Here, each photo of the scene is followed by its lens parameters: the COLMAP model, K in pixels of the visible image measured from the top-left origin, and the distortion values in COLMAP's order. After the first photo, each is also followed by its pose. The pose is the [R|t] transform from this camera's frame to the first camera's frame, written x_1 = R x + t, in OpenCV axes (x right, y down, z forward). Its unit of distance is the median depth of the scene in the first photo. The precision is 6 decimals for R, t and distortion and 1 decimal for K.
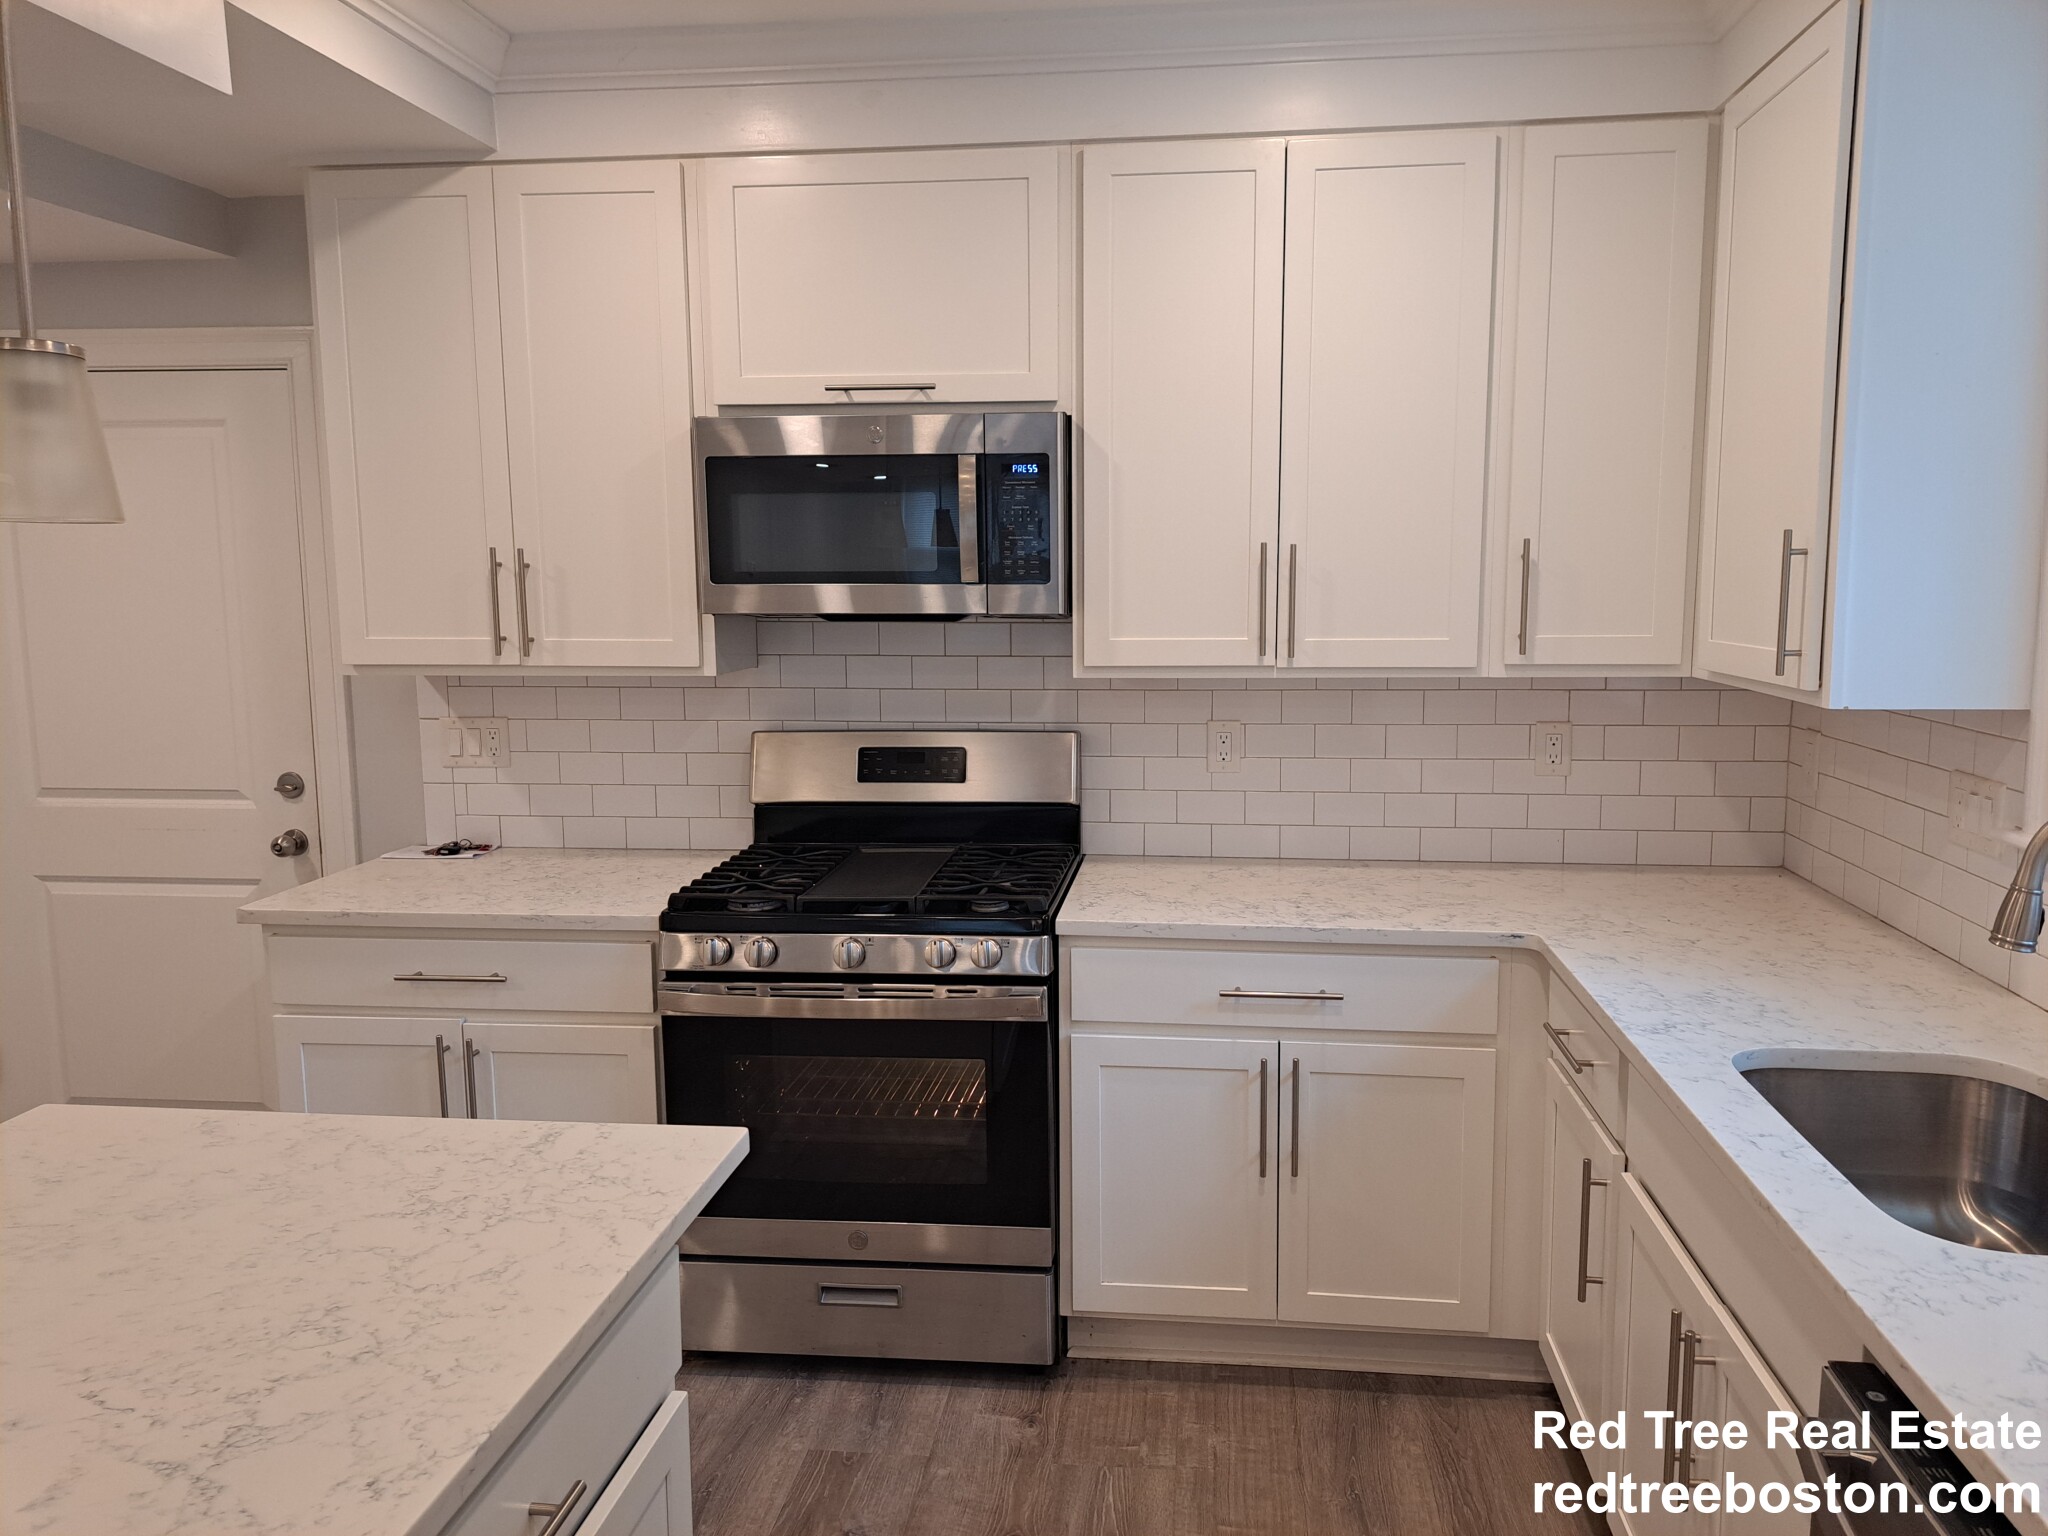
lens RADIAL K [[1475.8, 0, 1055.4], [0, 1475.8, 741.1], [0, 0, 1]] dist [0.061563, -0.042151]
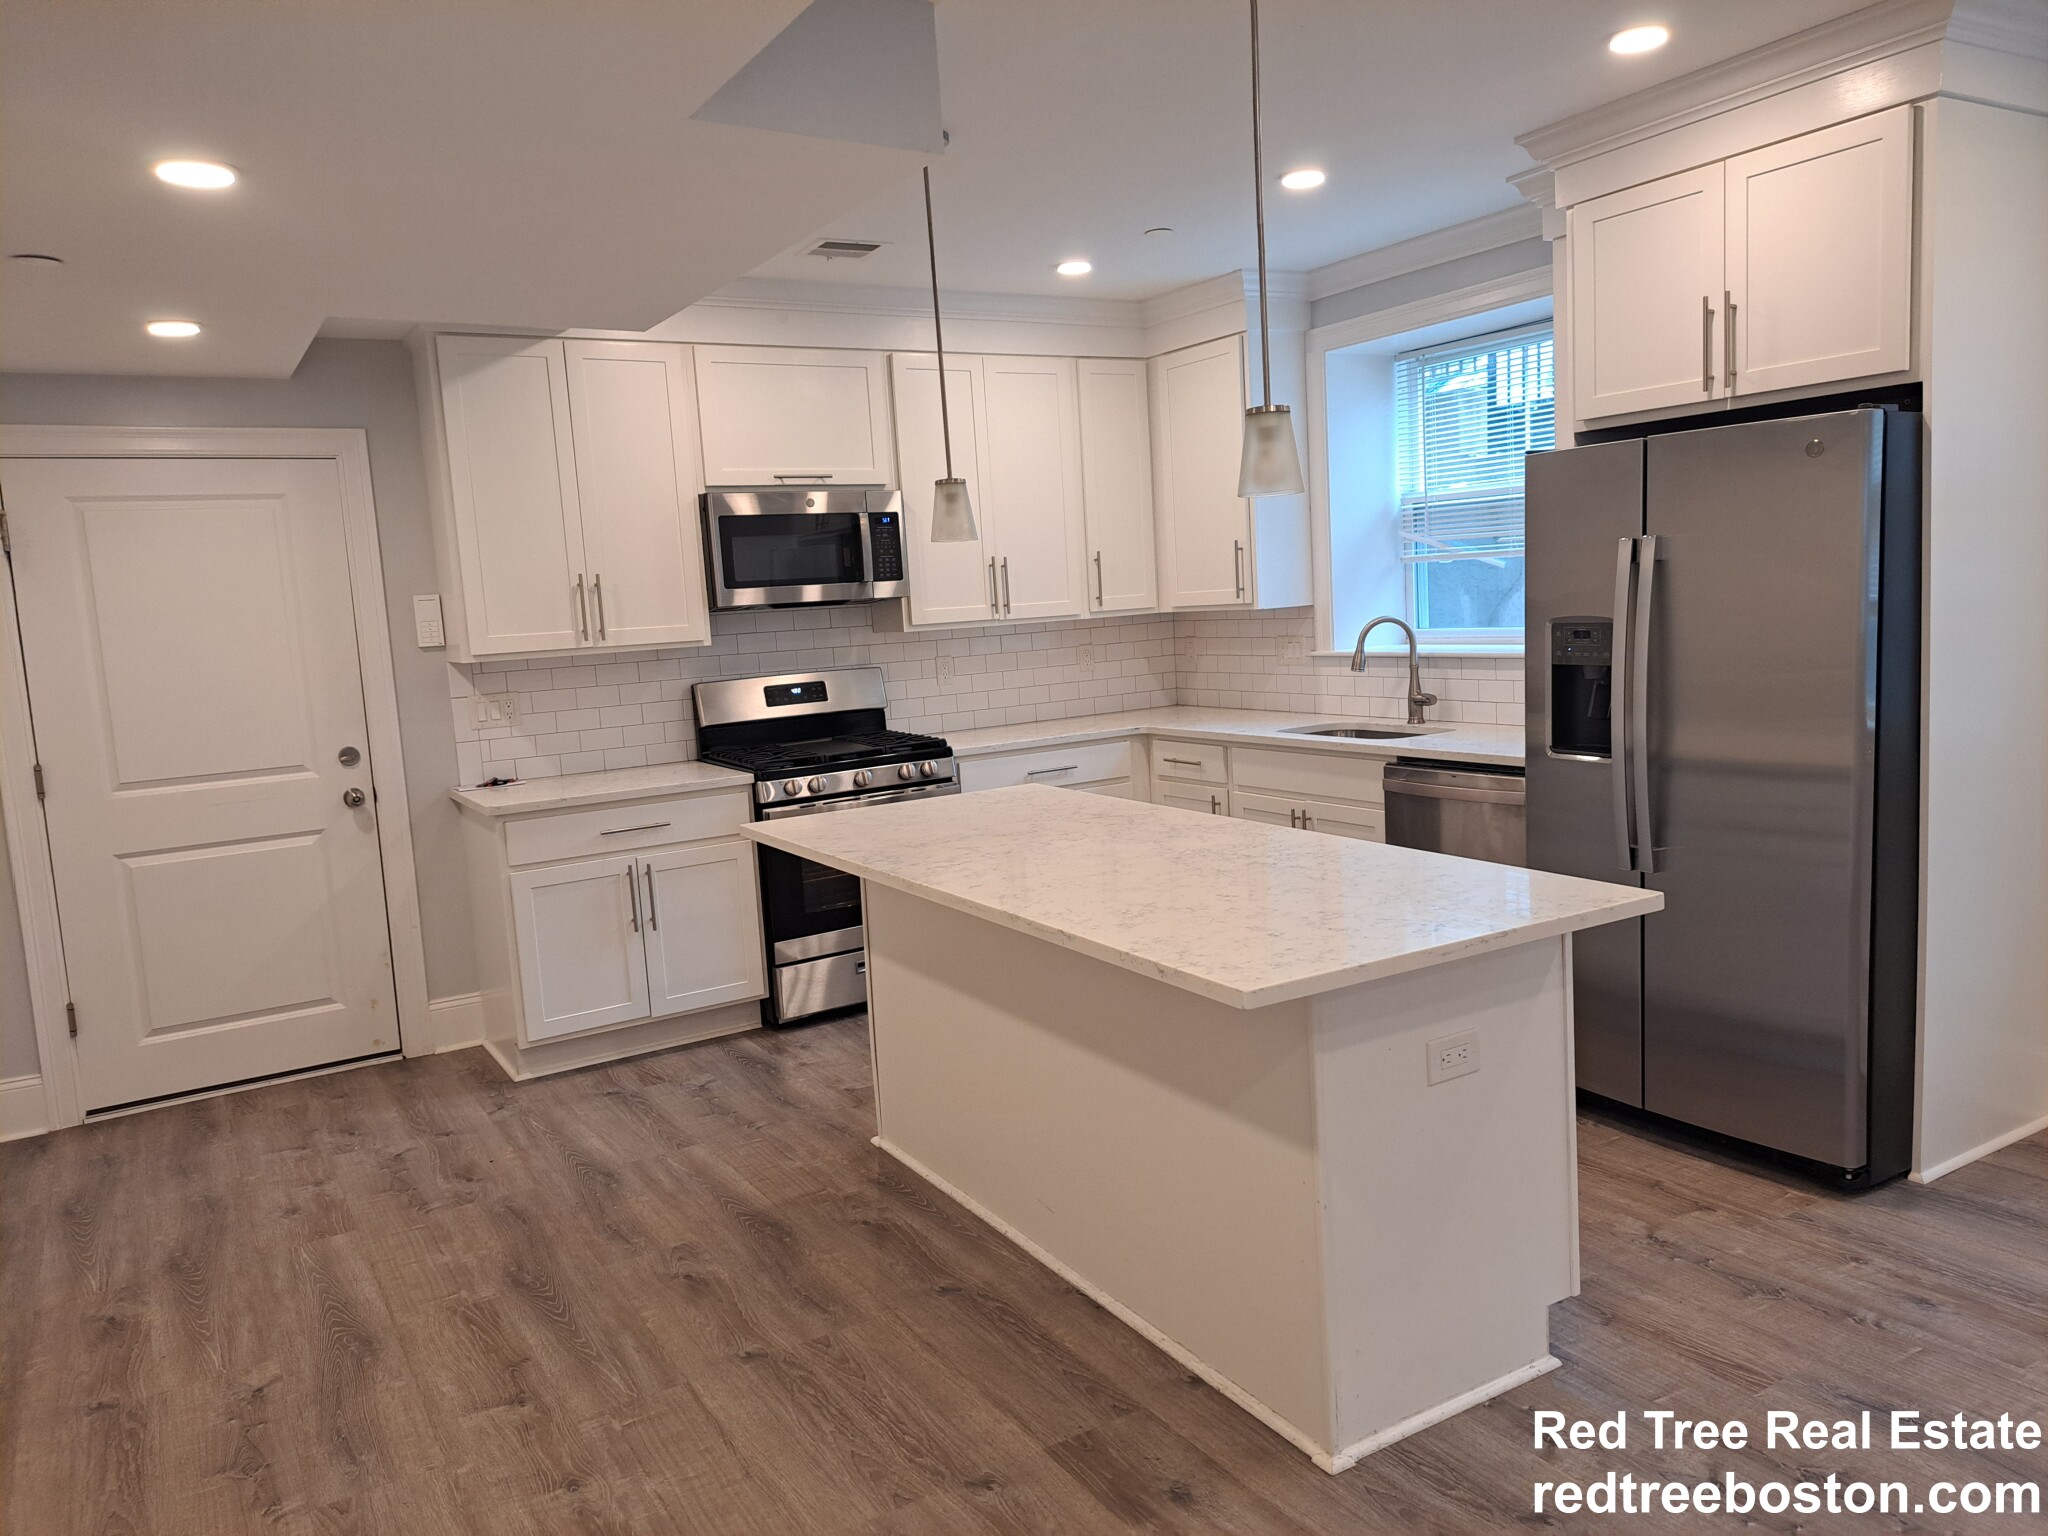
lens RADIAL K [[1475.8, 0, 1060.5], [0, 1475.8, 772.6], [0, 0, 1]] dist [0.061563, -0.042151]
pose [[0.784848, -0.118217, 0.608308, -0.989802], [0.125575, 0.991609, 0.030688, 0.100434], [-0.606832, 0.052303, 0.793107, -0.590406]]
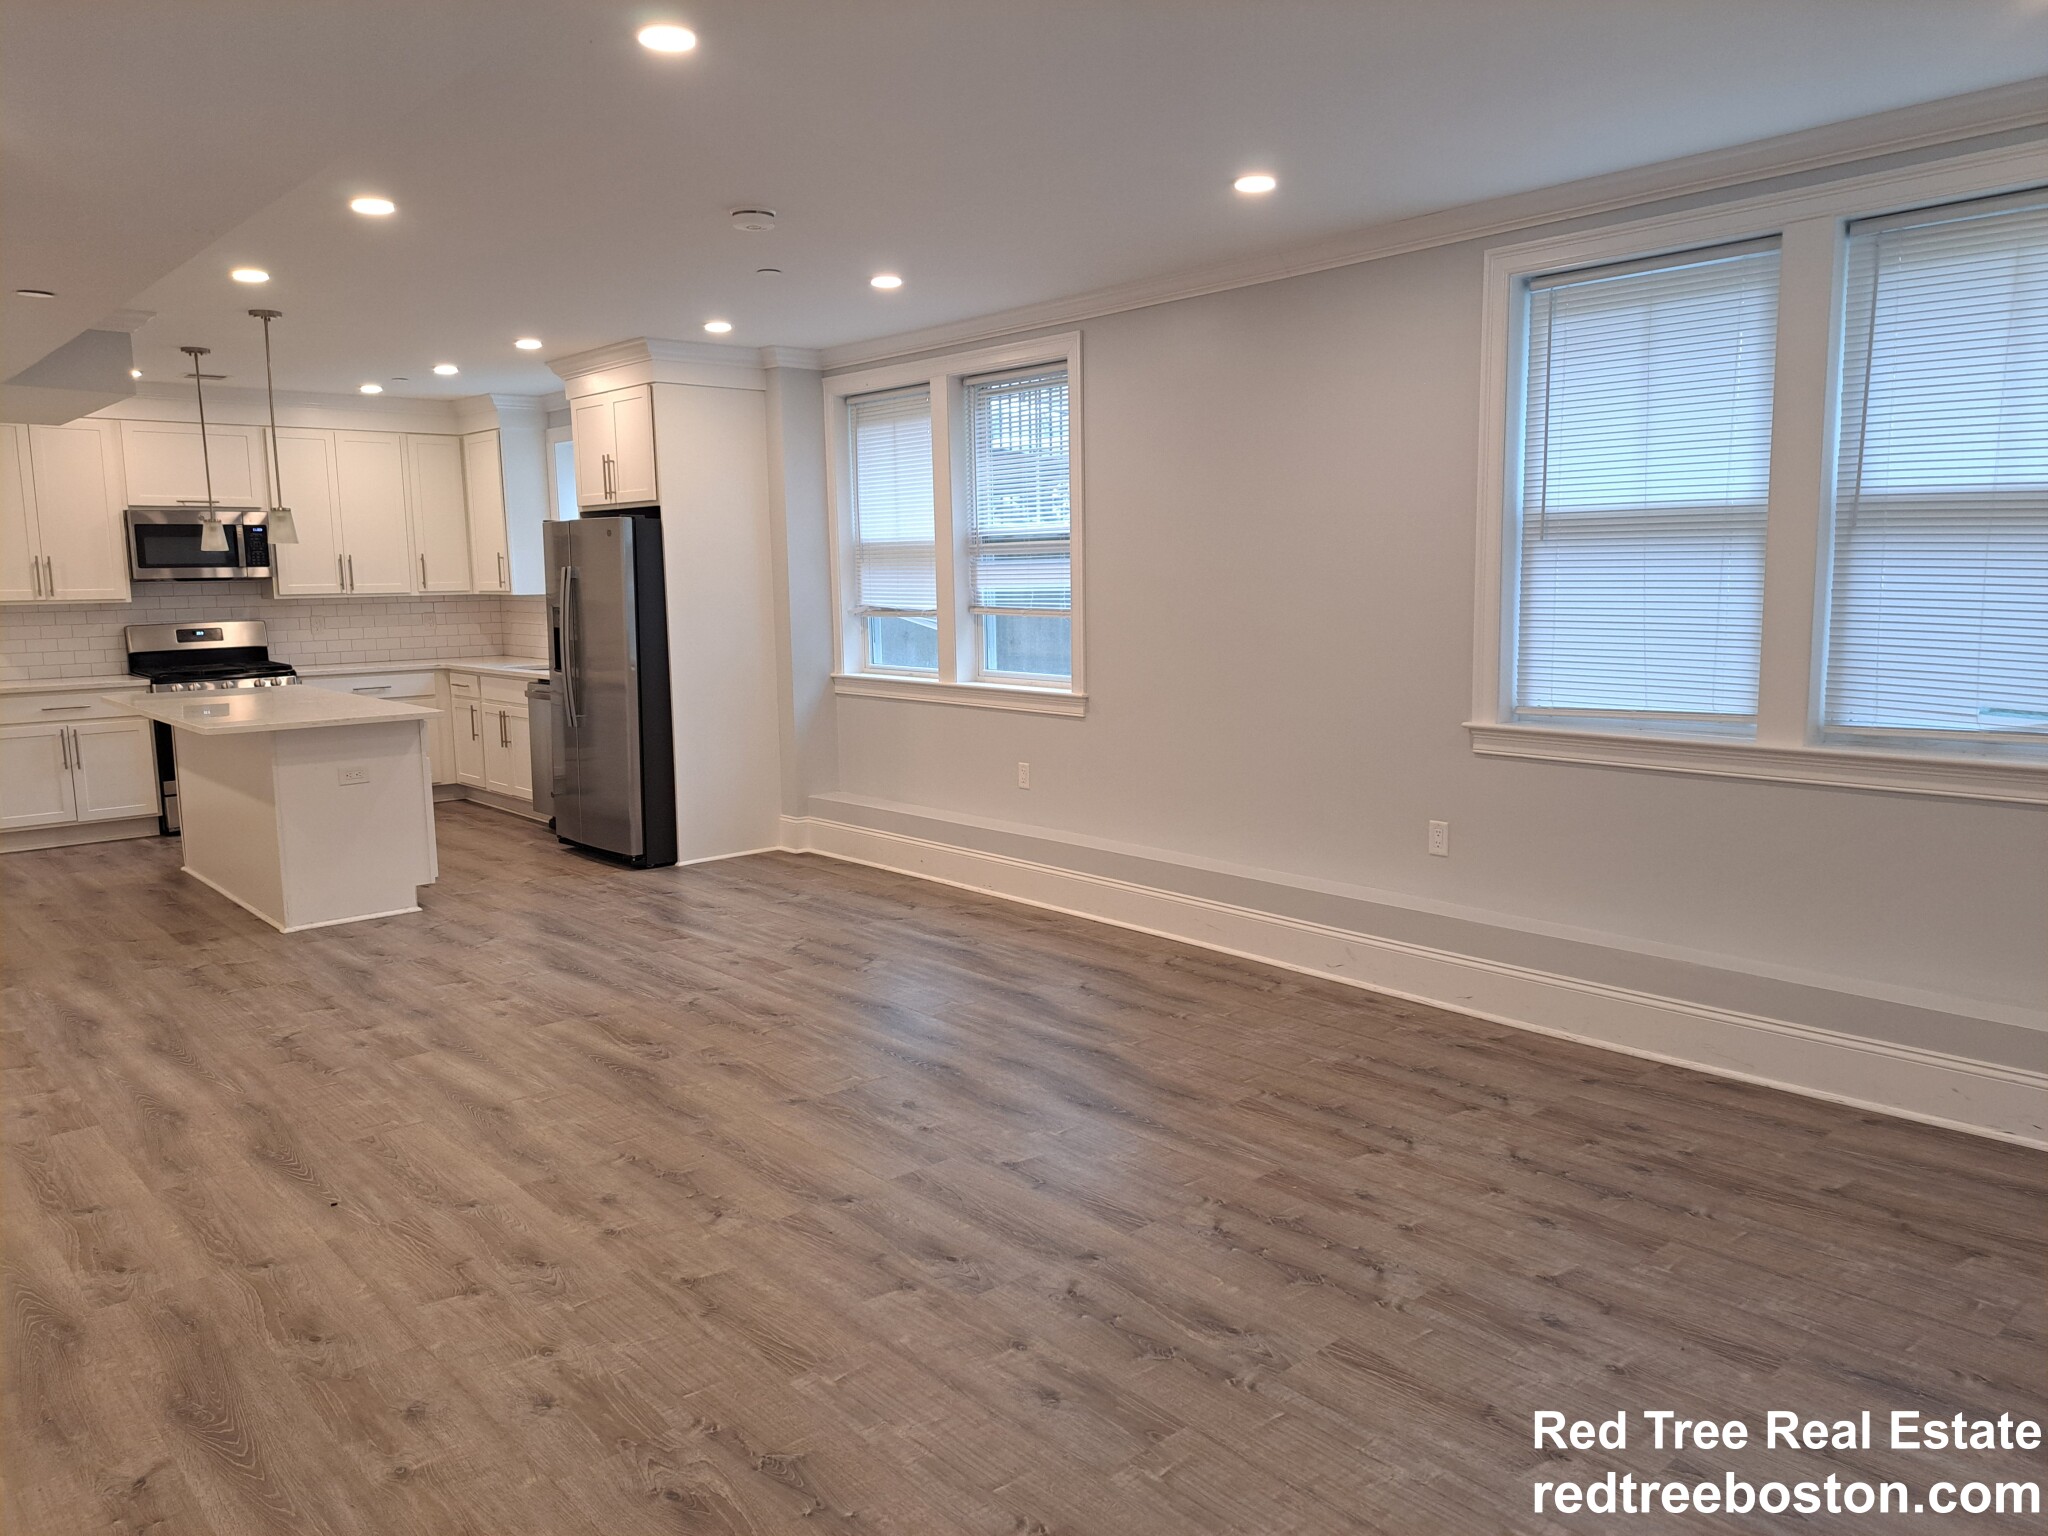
lens RADIAL K [[1475.8, 0, 1044.8], [0, 1475.8, 763.4], [0, 0, 1]] dist [0.061563, -0.042151]
pose [[0.668249, -0.106886, 0.736219, -1.221041], [0.100008, 0.993549, 0.053470, 0.283211], [-0.737185, 0.037896, 0.674628, -2.199709]]
